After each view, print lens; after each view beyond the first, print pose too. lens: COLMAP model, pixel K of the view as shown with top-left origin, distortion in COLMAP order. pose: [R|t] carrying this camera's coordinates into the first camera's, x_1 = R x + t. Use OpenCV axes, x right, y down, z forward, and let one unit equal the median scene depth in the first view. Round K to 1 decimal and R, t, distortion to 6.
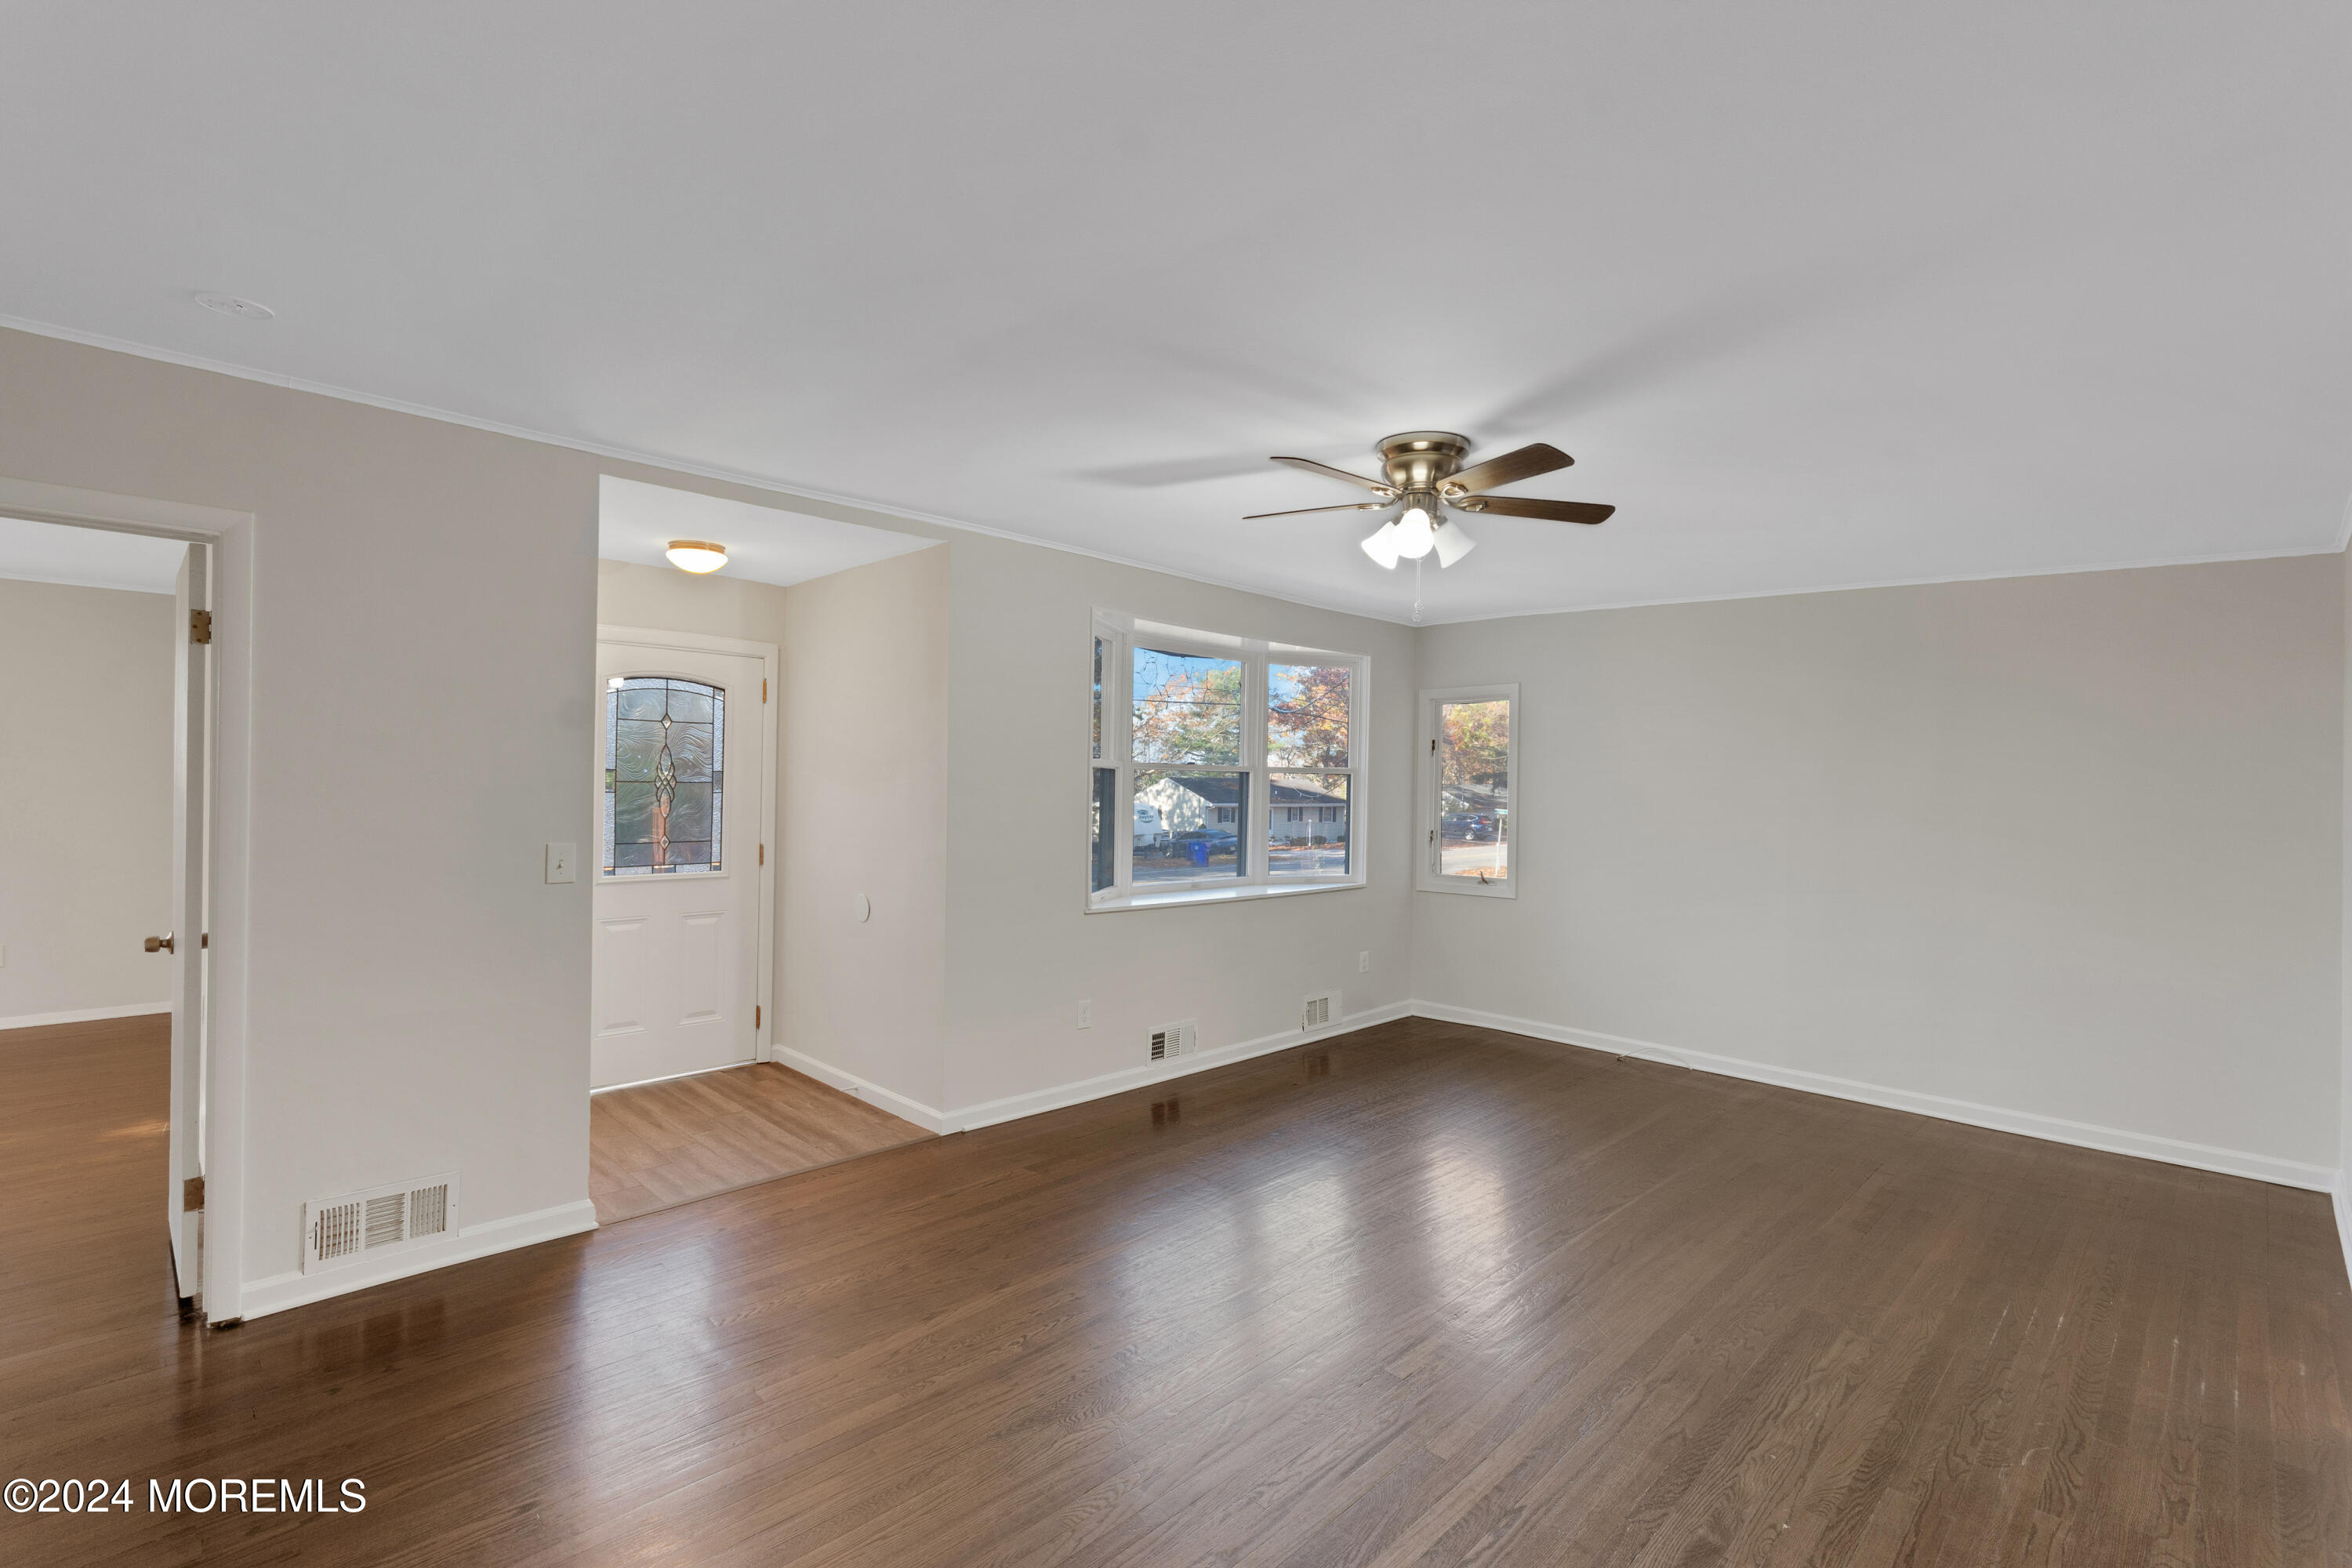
lens RADIAL K [[1044.0, 0, 1176.5], [0, 1044.0, 784.2], [0, 0, 1]] dist [0.003667, -0.001402]
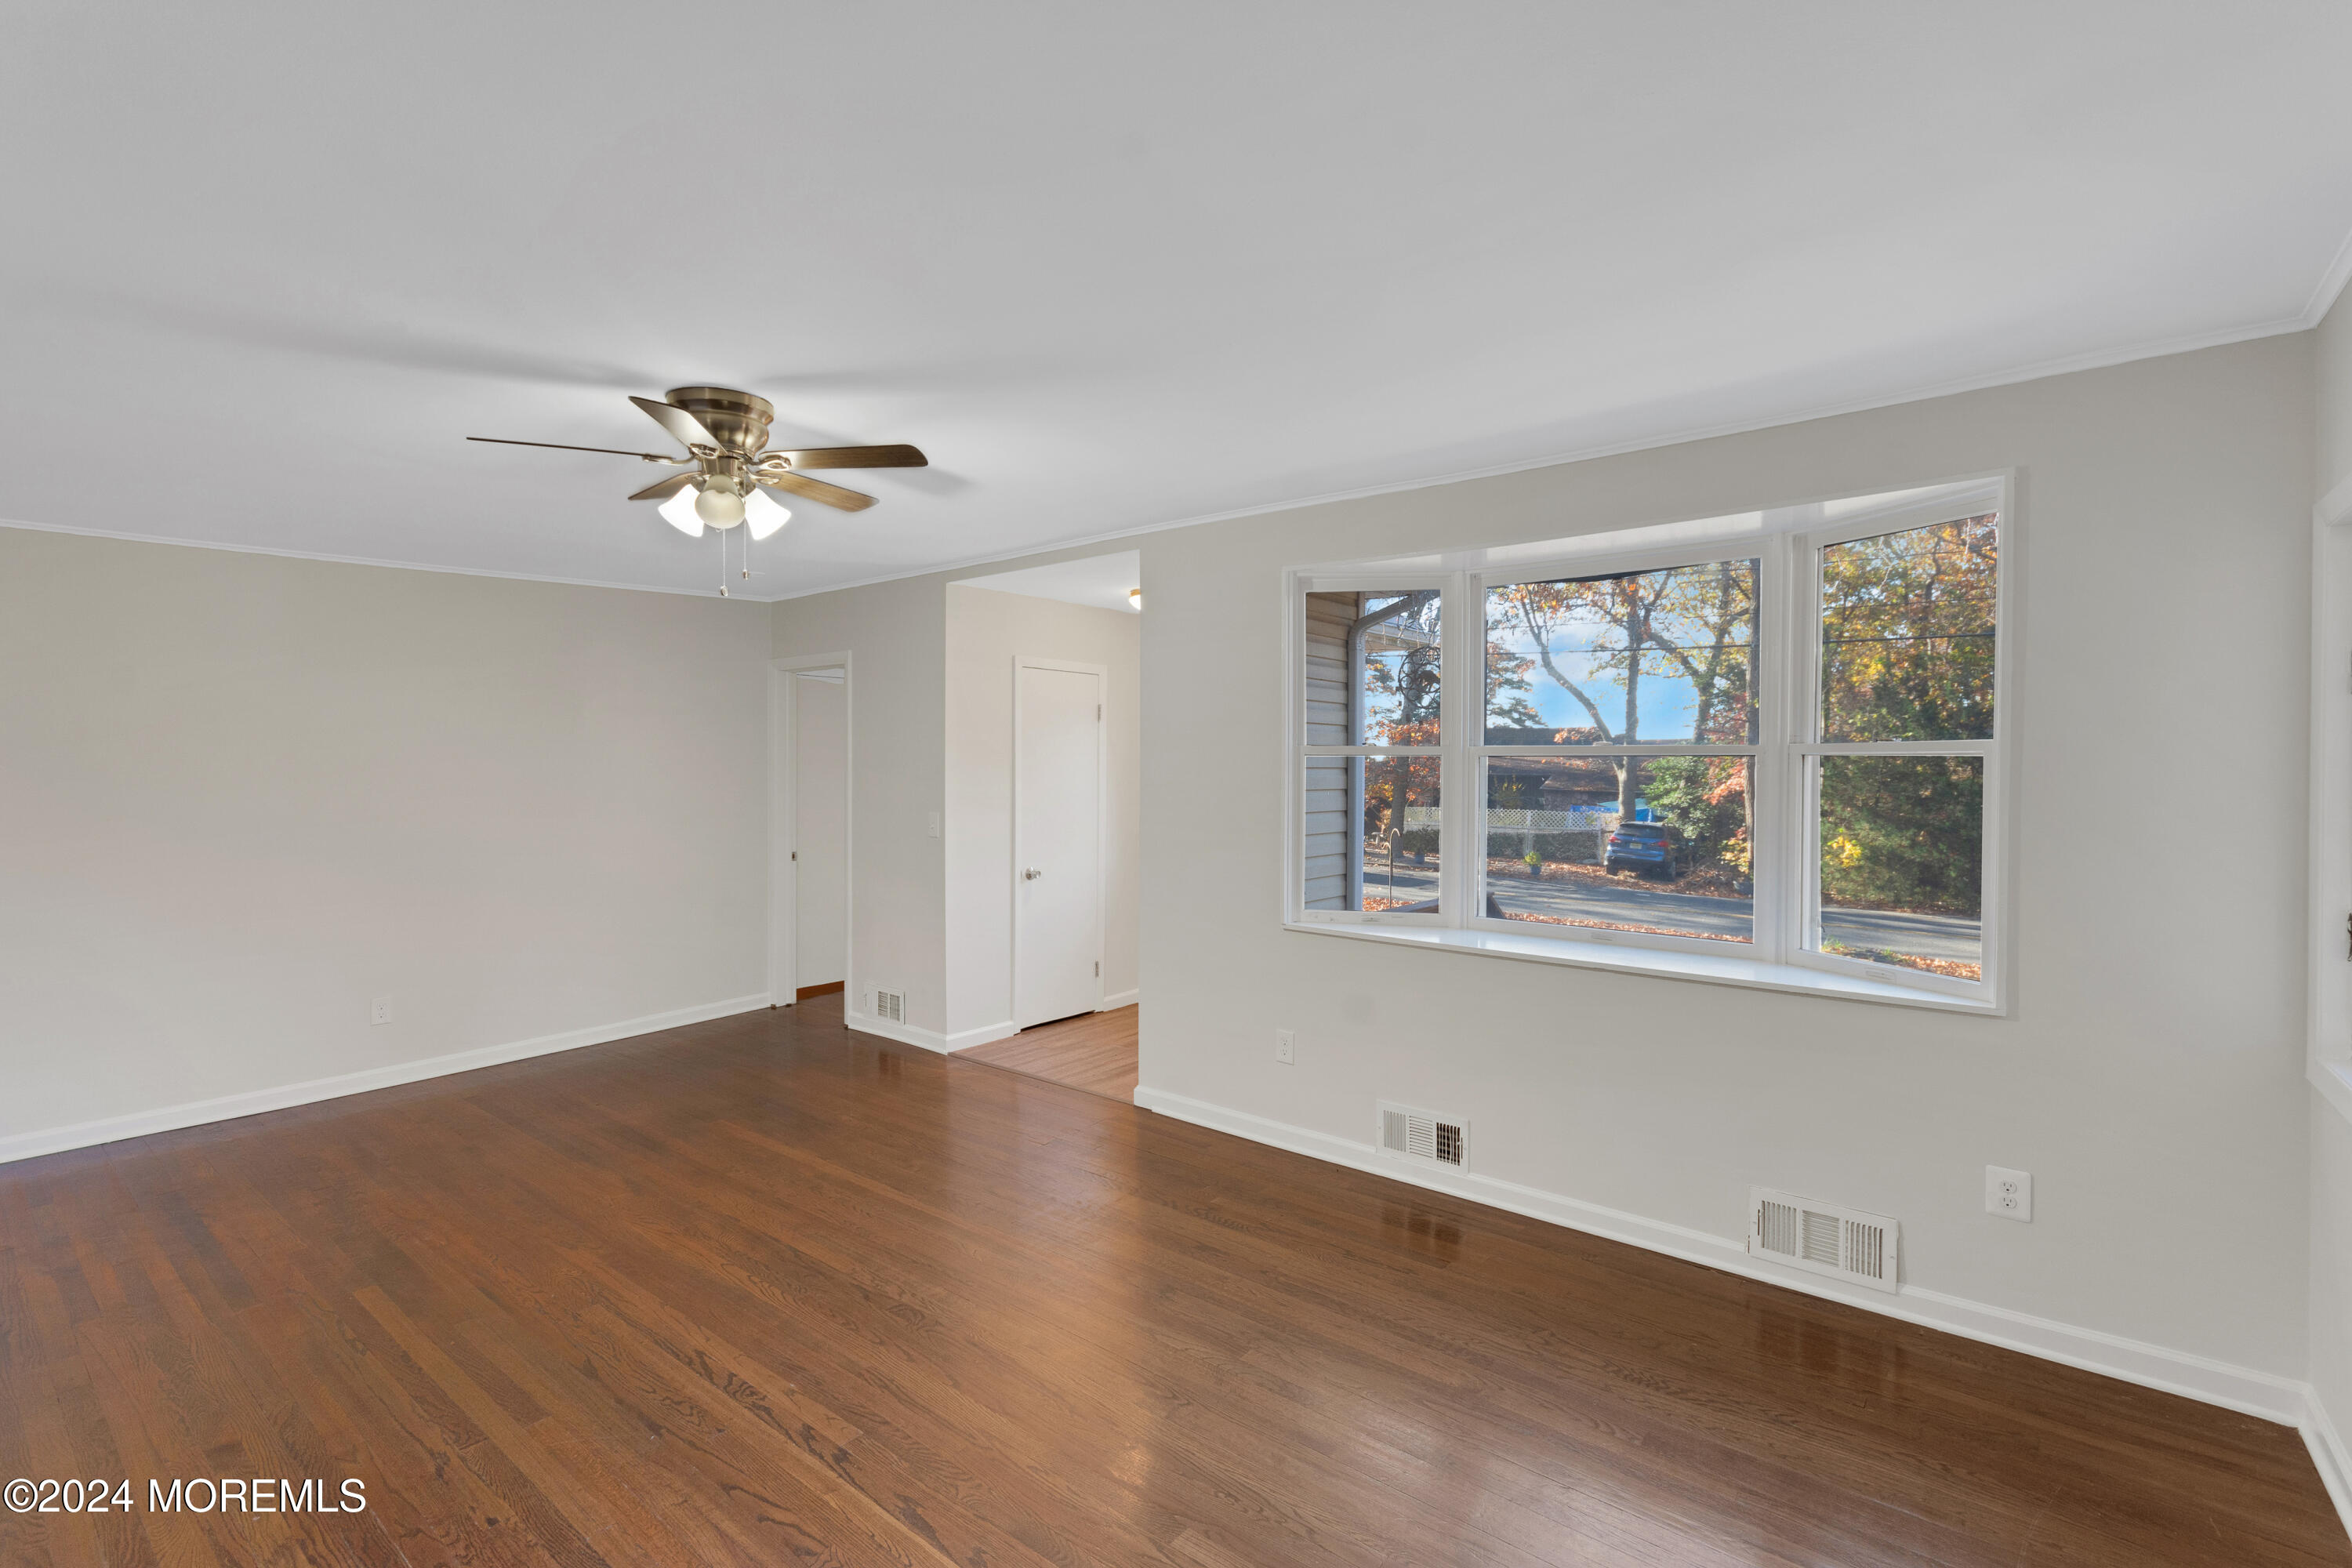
lens RADIAL K [[1044.0, 0, 1165.0], [0, 1044.0, 768.7], [0, 0, 1]] dist [0.003667, -0.001402]
pose [[0.112635, -0.016983, -0.993491, 0.685230], [-0.009385, 0.999791, -0.018154, 0.010204], [0.993592, 0.011369, 0.112452, 0.736971]]
